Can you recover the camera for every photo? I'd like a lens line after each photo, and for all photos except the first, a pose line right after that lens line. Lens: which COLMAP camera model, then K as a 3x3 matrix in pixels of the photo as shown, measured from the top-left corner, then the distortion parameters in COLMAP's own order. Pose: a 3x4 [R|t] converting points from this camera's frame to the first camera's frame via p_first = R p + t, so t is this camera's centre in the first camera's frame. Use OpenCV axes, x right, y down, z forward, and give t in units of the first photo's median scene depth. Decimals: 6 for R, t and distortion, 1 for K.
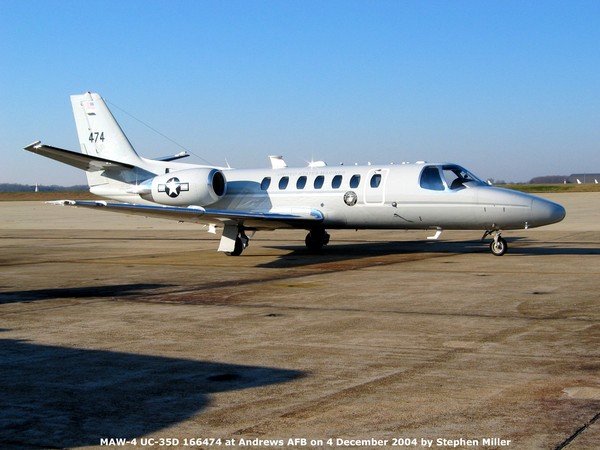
lens RADIAL K [[984.2, 0, 300.0], [0, 984.2, 225.0], [0, 0, 1]] dist [-0.039618, -0.042255]
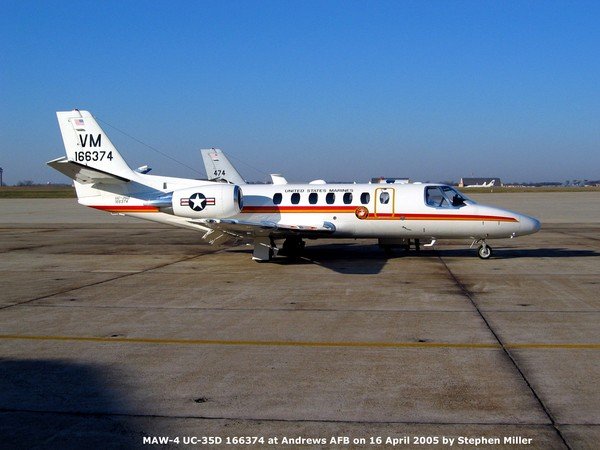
lens RADIAL K [[984.2, 0, 300.0], [0, 984.2, 225.0], [0, 0, 1]] dist [-0.039618, -0.042255]
pose [[0.947344, -0.002930, 0.320205, -0.380867], [0.001773, 0.999991, 0.003907, -0.016116], [-0.320213, -0.003134, 0.947340, -0.098826]]
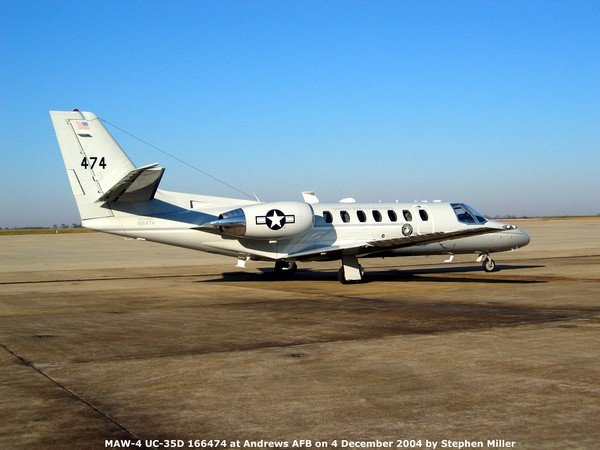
lens RADIAL K [[984.2, 0, 300.0], [0, 984.2, 225.0], [0, 0, 1]] dist [-0.039618, -0.042255]
pose [[0.533140, 0.009109, 0.845978, -0.969012], [0.042382, 0.998399, -0.037460, 0.005654], [-0.844965, 0.055826, 0.531901, 0.453655]]
